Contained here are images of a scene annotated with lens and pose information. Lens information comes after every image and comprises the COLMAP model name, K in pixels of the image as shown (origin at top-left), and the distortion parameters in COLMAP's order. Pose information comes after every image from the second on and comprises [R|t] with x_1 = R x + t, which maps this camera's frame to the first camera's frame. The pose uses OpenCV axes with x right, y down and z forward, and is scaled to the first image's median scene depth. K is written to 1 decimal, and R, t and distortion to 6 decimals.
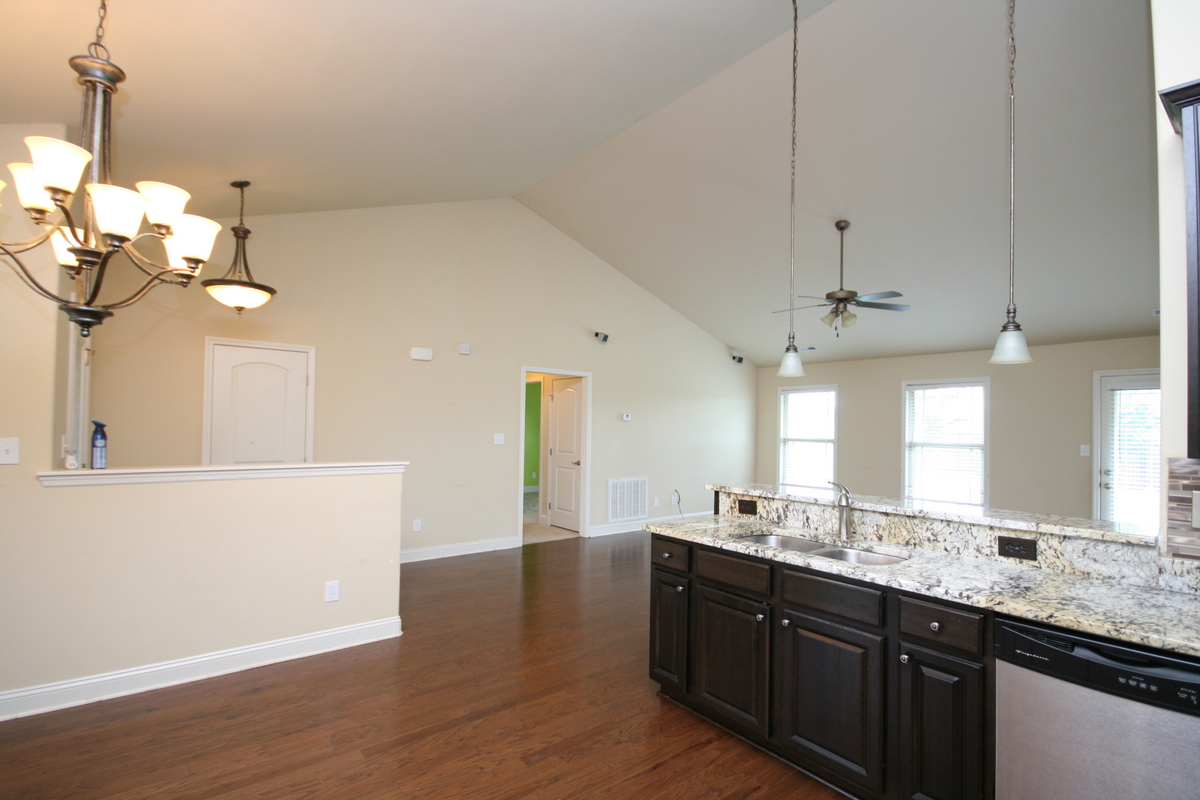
lens RADIAL K [[559.8, 0, 597.8], [0, 559.8, 416.3], [0, 0, 1]] dist [-0.002637, -0.003271]
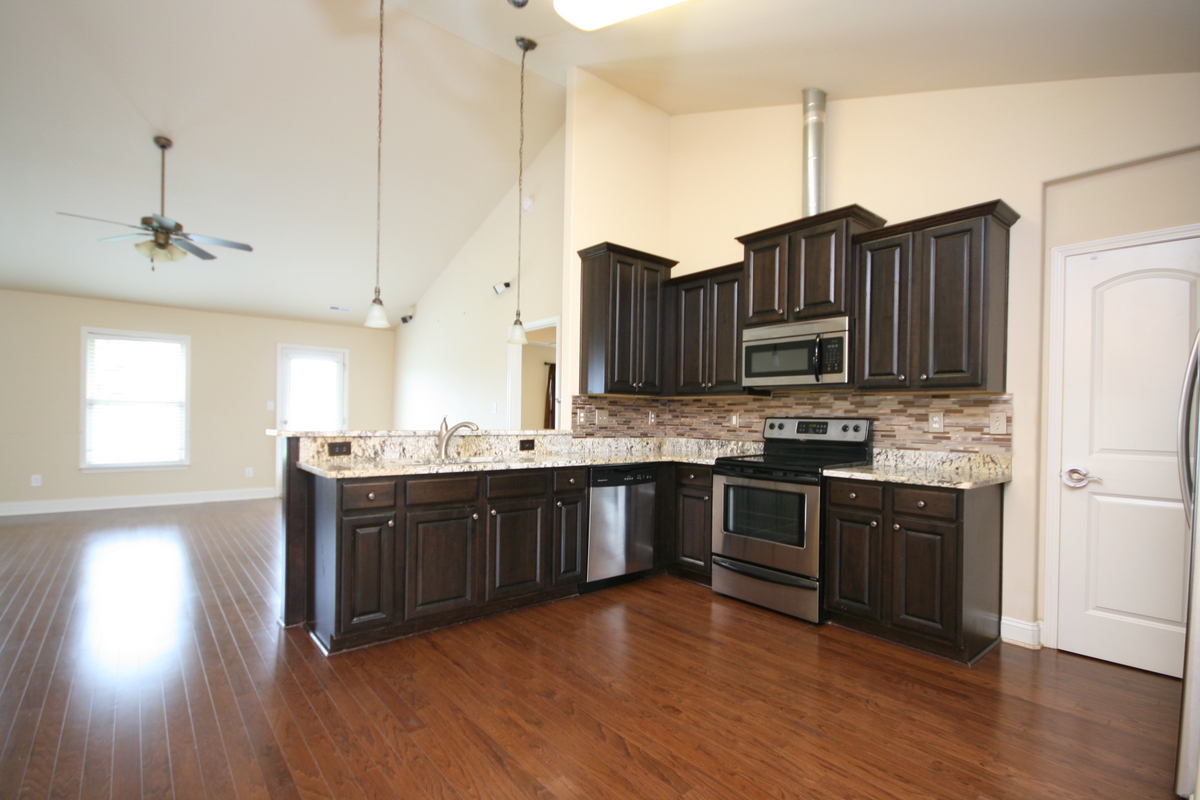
lens RADIAL K [[559.8, 0, 598.8], [0, 559.8, 418.8], [0, 0, 1]] dist [-0.002637, -0.003271]
pose [[-0.017253, -0.023311, 0.999579, -0.786341], [-0.035490, 0.999112, 0.022688, 0.071541], [-0.999221, -0.035084, -0.018065, 0.575837]]
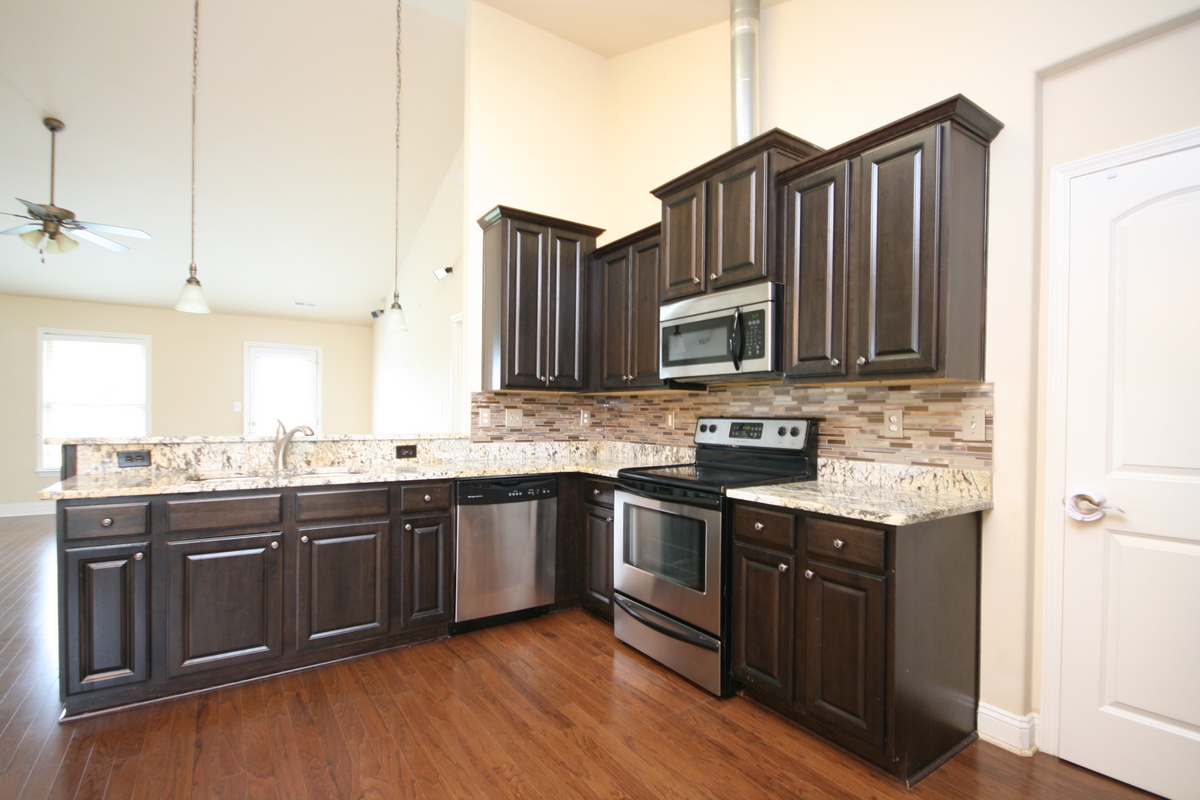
lens RADIAL K [[559.8, 0, 599.8], [0, 559.8, 418.8], [0, 0, 1]] dist [-0.002637, -0.003271]
pose [[0.080931, -0.026940, 0.996356, -0.531523], [-0.027682, 0.999188, 0.029265, 0.061214], [-0.996335, -0.029950, 0.080120, 0.250508]]
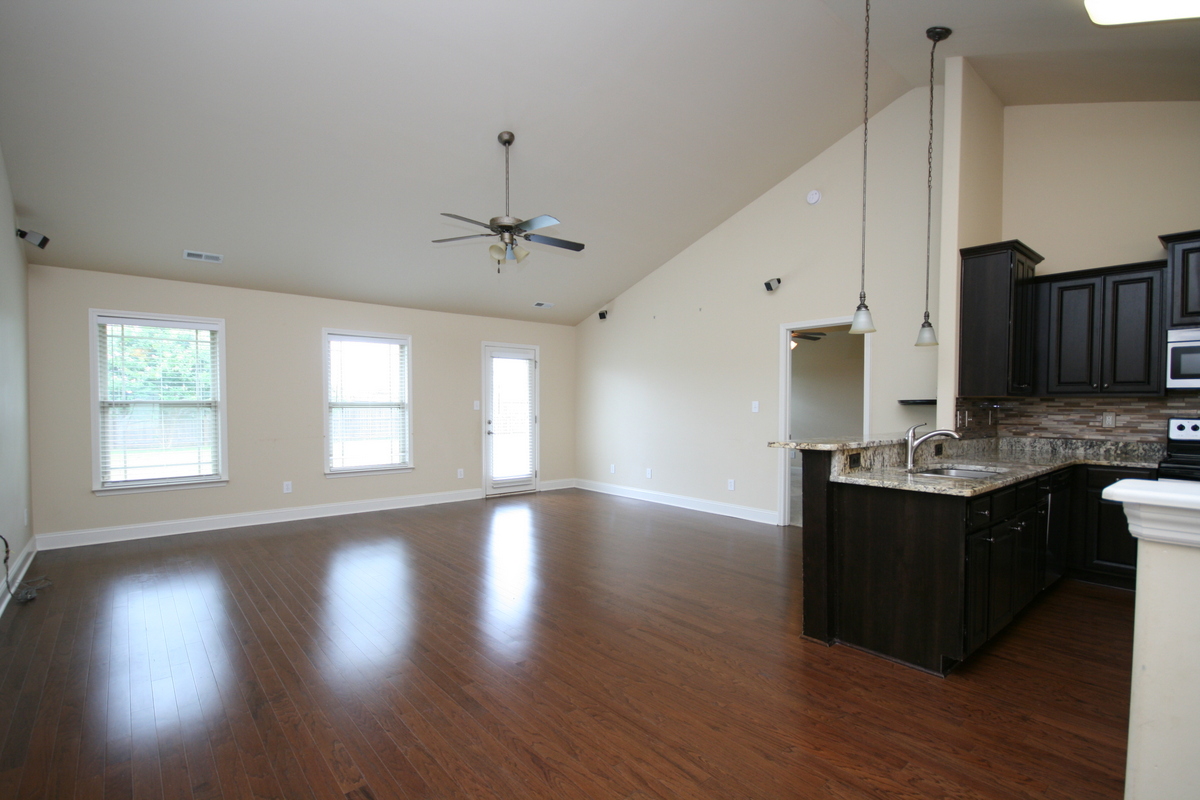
lens RADIAL K [[559.8, 0, 597.4], [0, 559.8, 416.1], [0, 0, 1]] dist [-0.002637, -0.003271]
pose [[-0.028282, -0.042166, 0.998710, -0.726261], [-0.023144, 0.998870, 0.041517, 0.055832], [-0.999332, -0.021940, -0.029226, 1.547532]]
